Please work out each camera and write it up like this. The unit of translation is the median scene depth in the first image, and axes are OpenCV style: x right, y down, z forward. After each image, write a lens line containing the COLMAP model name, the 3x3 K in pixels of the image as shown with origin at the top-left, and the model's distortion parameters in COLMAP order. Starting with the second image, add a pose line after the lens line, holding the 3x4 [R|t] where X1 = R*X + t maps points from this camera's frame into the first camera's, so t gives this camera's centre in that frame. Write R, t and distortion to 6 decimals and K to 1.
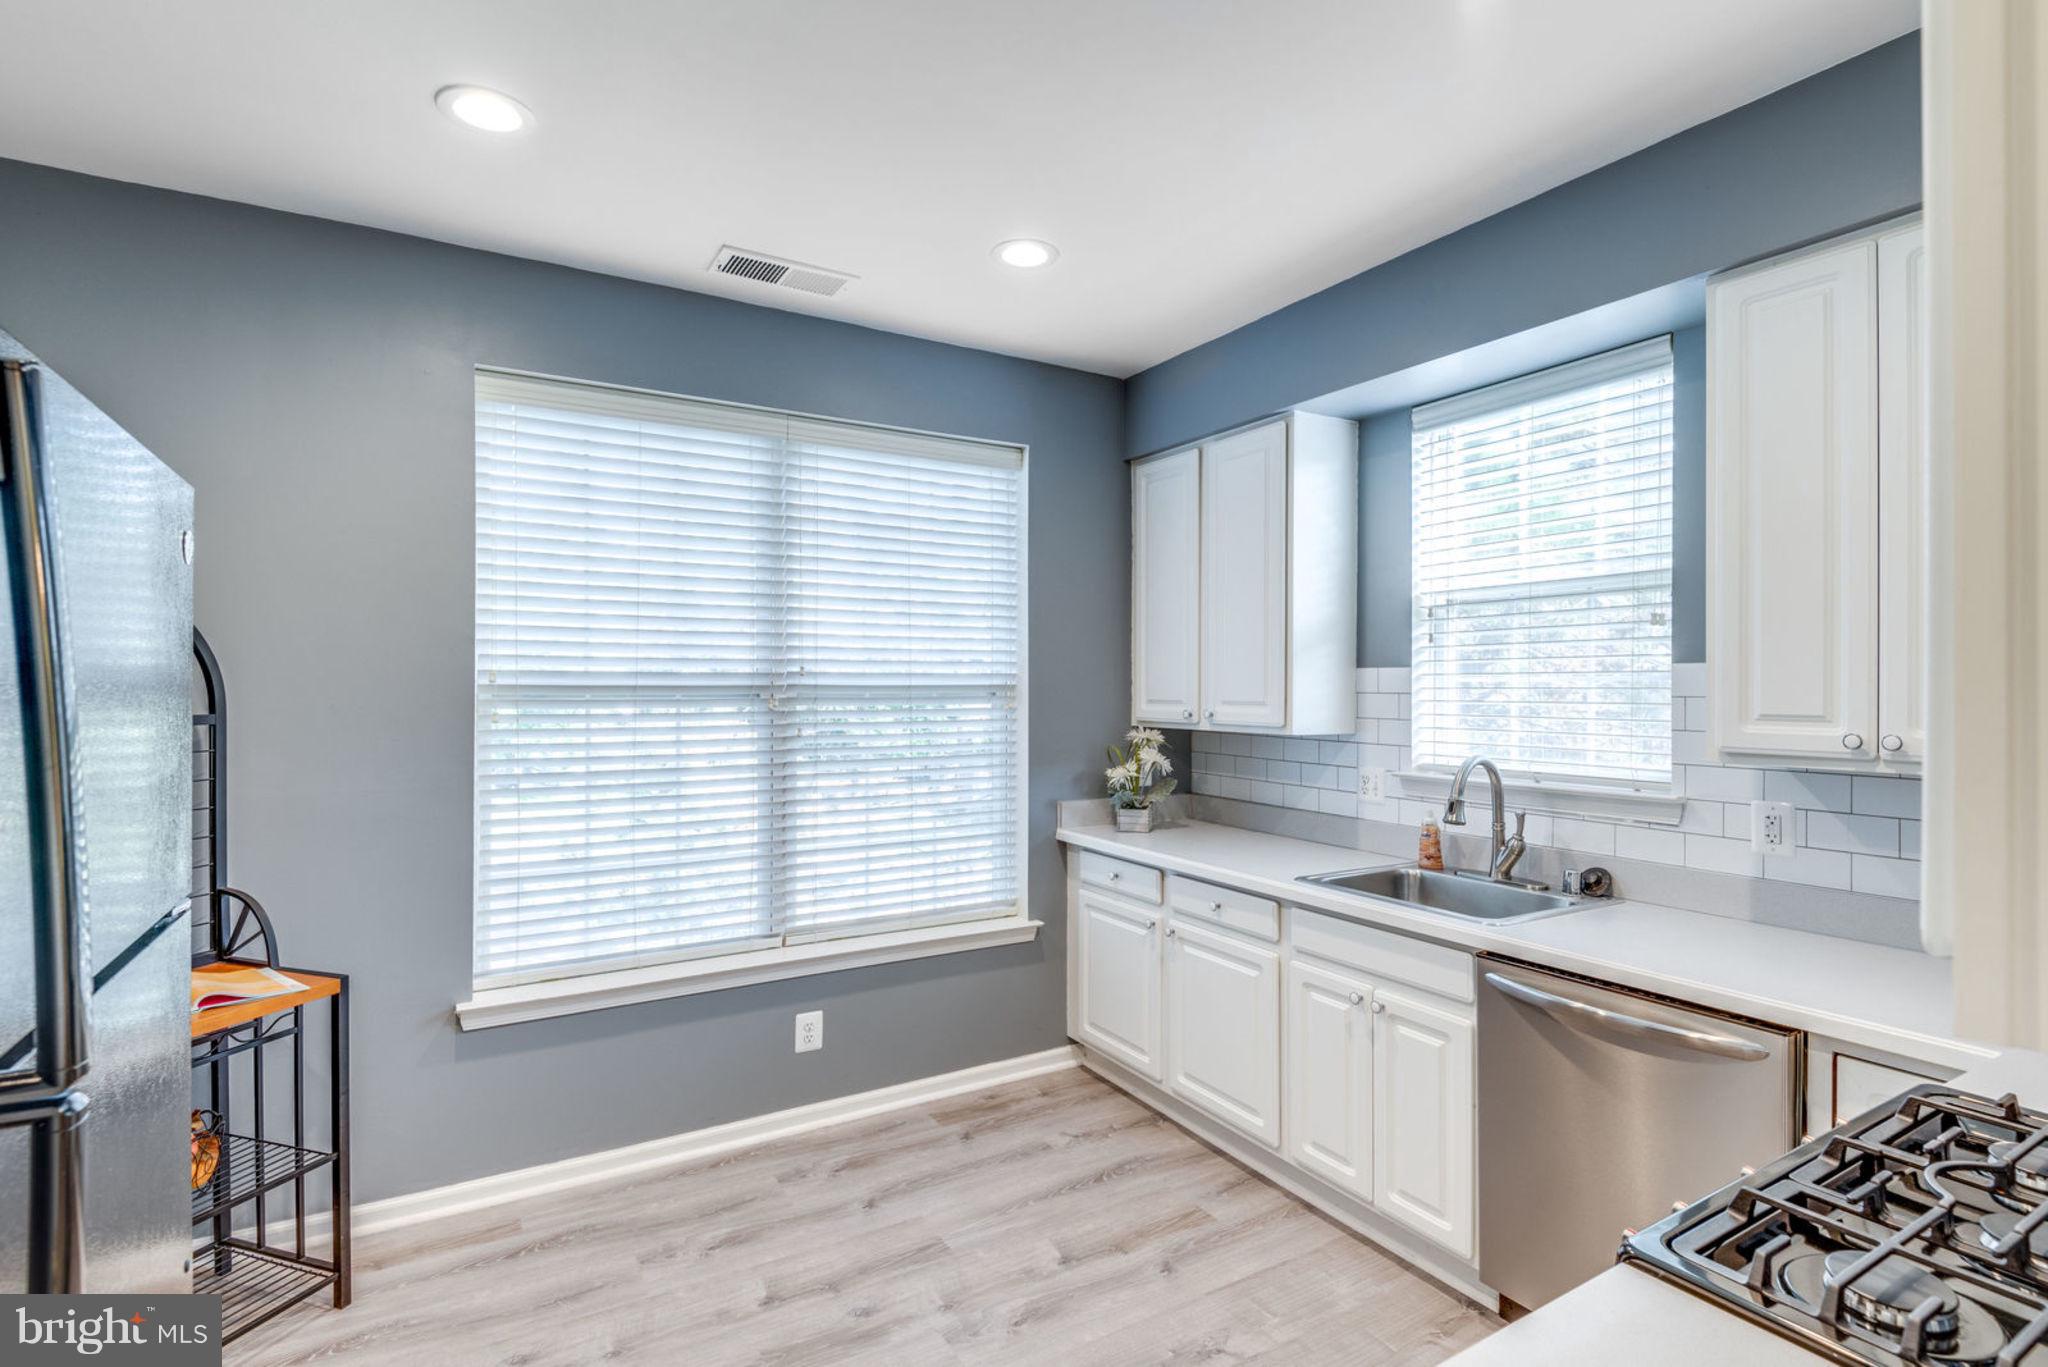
lens RADIAL K [[972.7, 0, 1024.4], [0, 972.7, 683.4], [0, 0, 1]] dist [-0.004651, -0.004588]
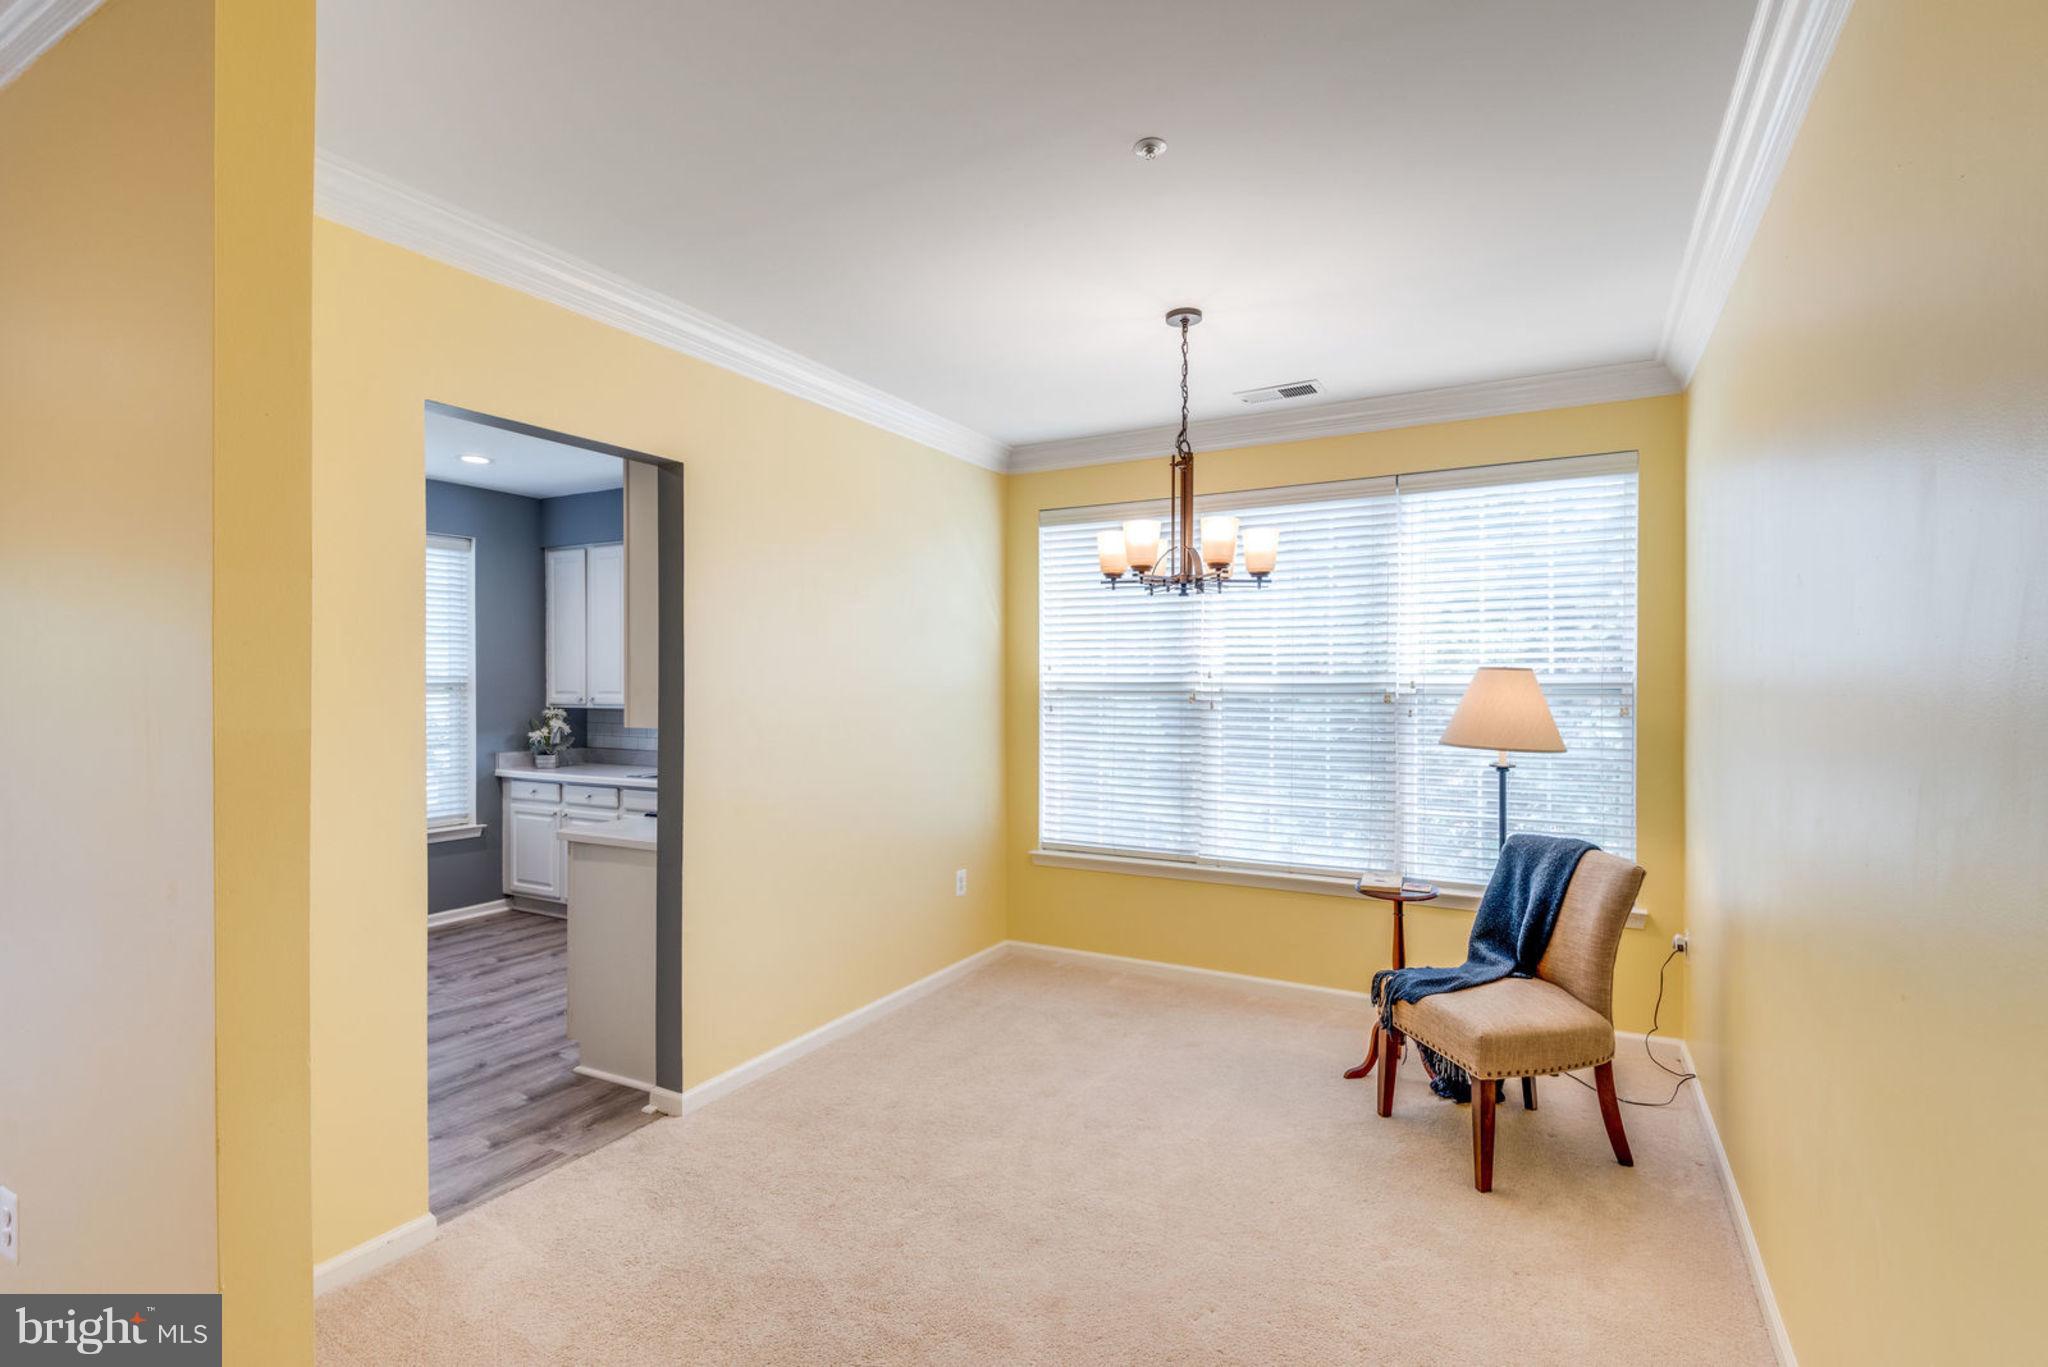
lens RADIAL K [[972.7, 0, 1020.8], [0, 972.7, 676.3], [0, 0, 1]] dist [-0.004651, -0.004588]
pose [[0.863349, -0.002855, 0.504600, -0.030083], [0.003895, 0.999992, -0.001007, -0.004443], [-0.504593, 0.002835, 0.863353, -0.938293]]
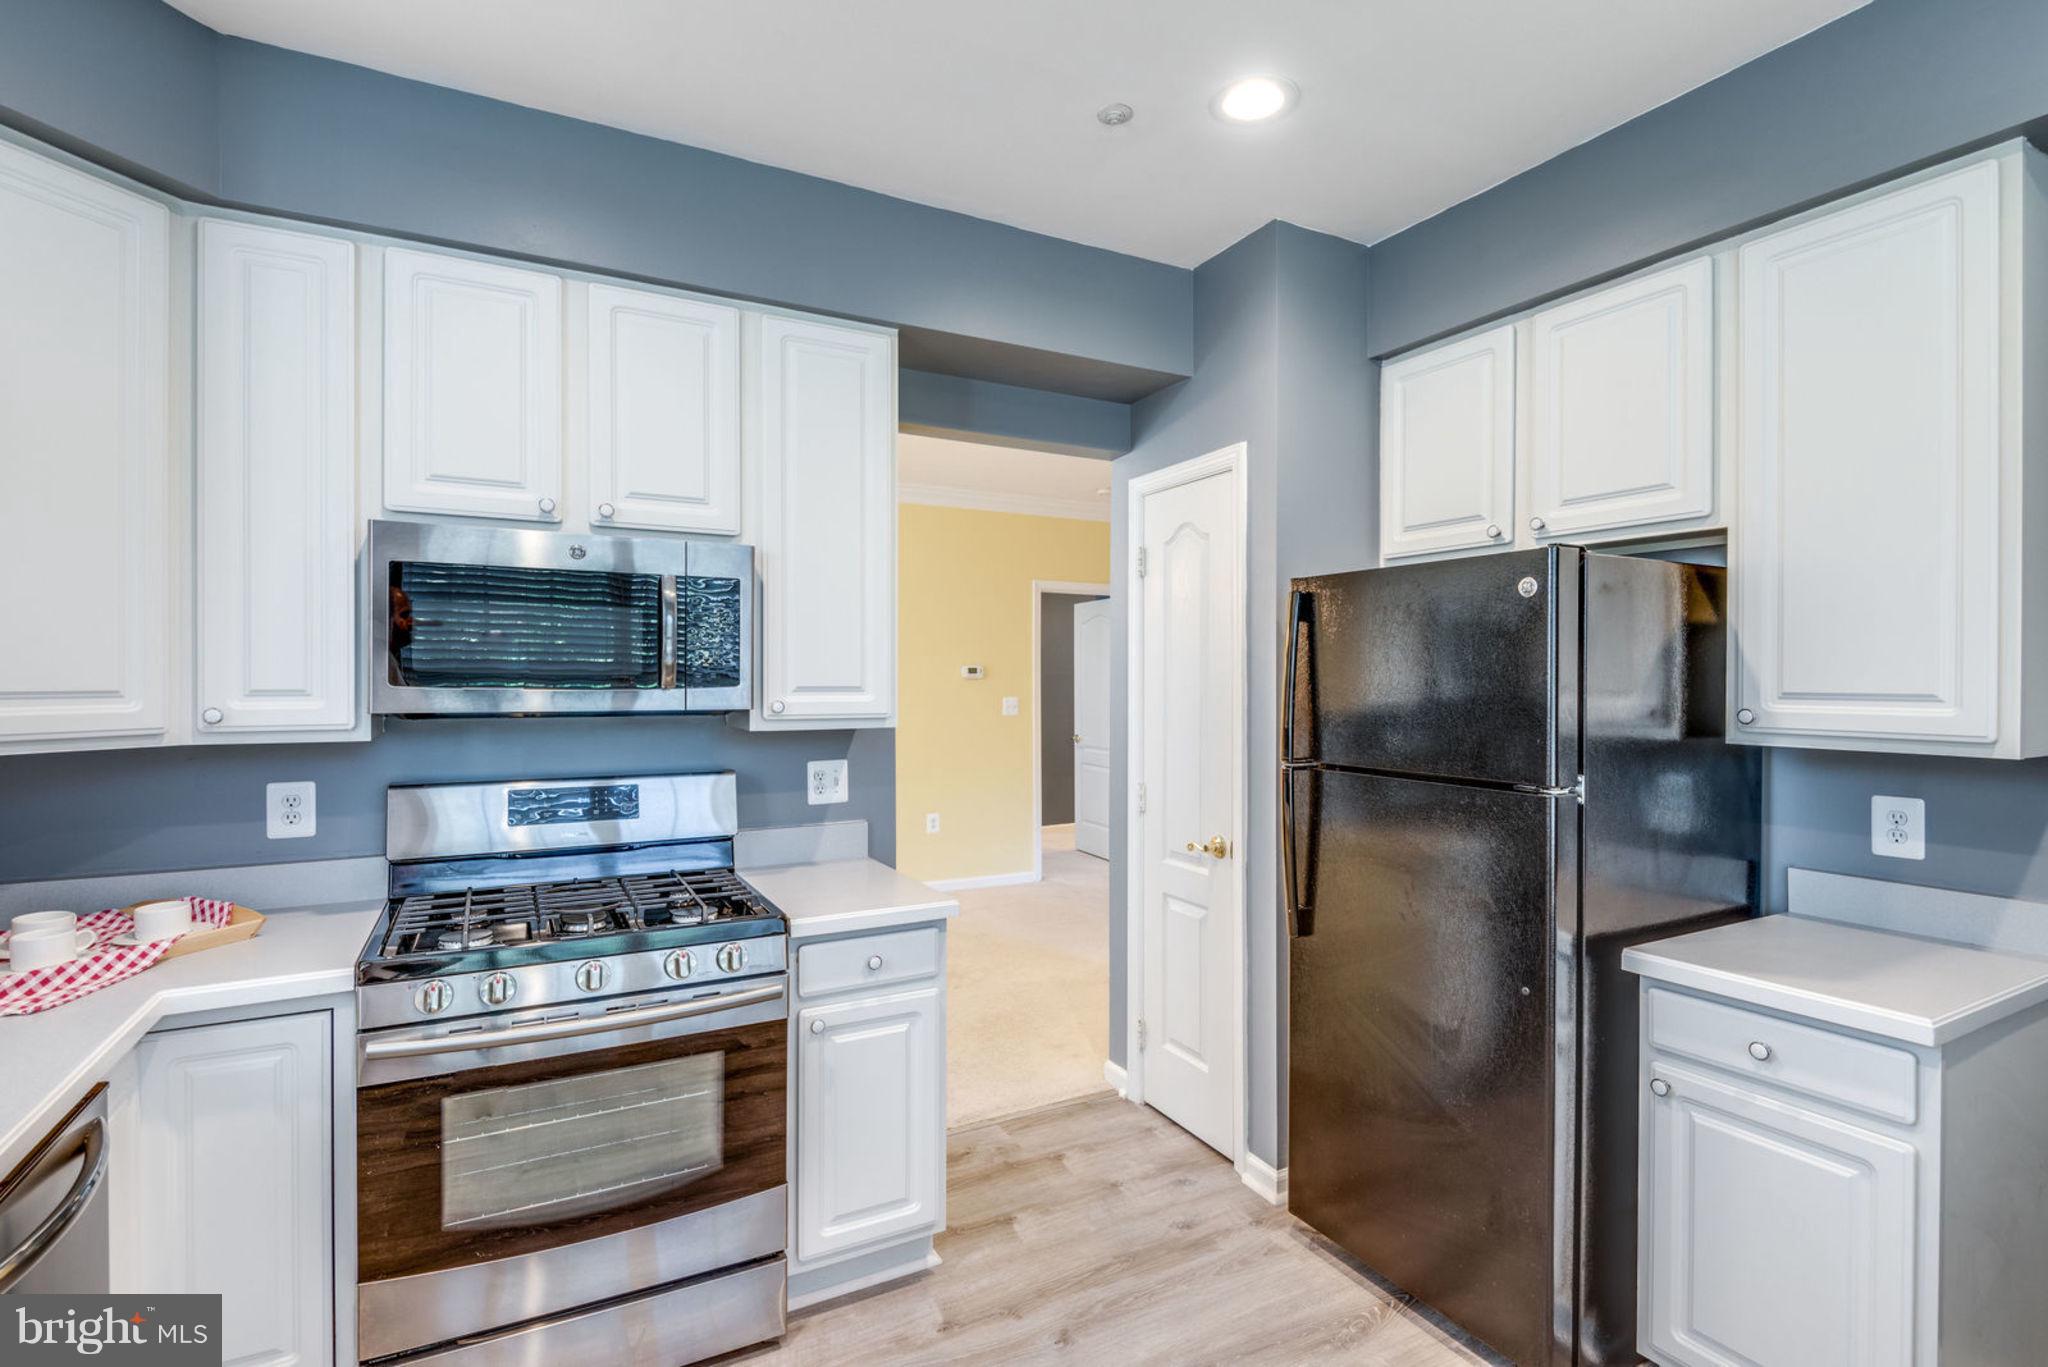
lens RADIAL K [[972.7, 0, 1037.3], [0, 972.7, 691.7], [0, 0, 1]] dist [-0.004651, -0.004588]
pose [[-0.999419, 0.000217, 0.034090, -0.010345], [0.000578, 0.999944, 0.010583, 0.013232], [-0.034086, 0.010596, -0.999363, 0.831389]]
